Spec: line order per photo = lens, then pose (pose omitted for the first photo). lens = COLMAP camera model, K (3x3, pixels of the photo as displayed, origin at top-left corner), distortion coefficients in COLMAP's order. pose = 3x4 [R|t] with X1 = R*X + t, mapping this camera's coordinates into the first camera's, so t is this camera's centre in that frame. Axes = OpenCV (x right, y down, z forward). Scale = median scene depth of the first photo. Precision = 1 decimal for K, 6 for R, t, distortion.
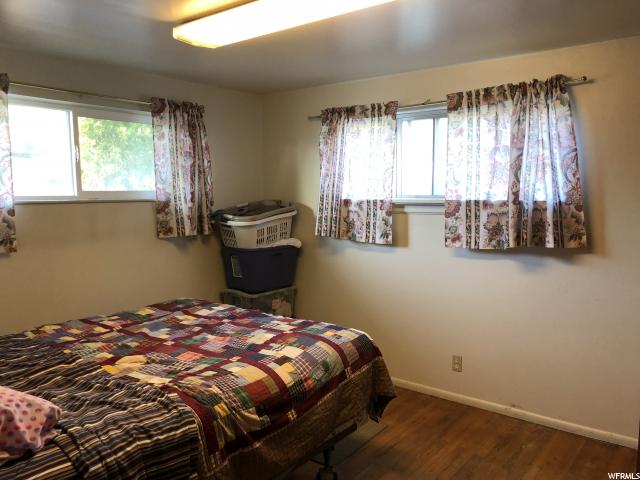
lens RADIAL K [[516.4, 0, 321.6], [0, 516.4, 239.9], [0, 0, 1]] dist [0.007652, -0.031007]
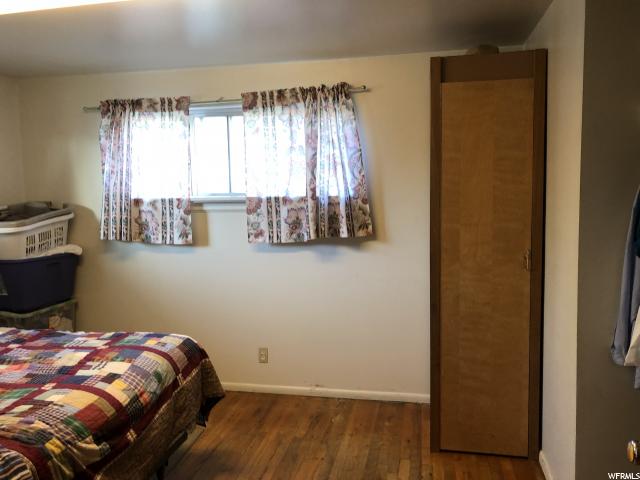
lens RADIAL K [[516.4, 0, 322.2], [0, 516.4, 240.5], [0, 0, 1]] dist [0.007652, -0.031007]
pose [[0.887406, -0.056602, 0.457501, -0.104589], [0.057530, 0.998273, 0.011917, 0.005214], [-0.457385, 0.015745, 0.889129, 0.029218]]
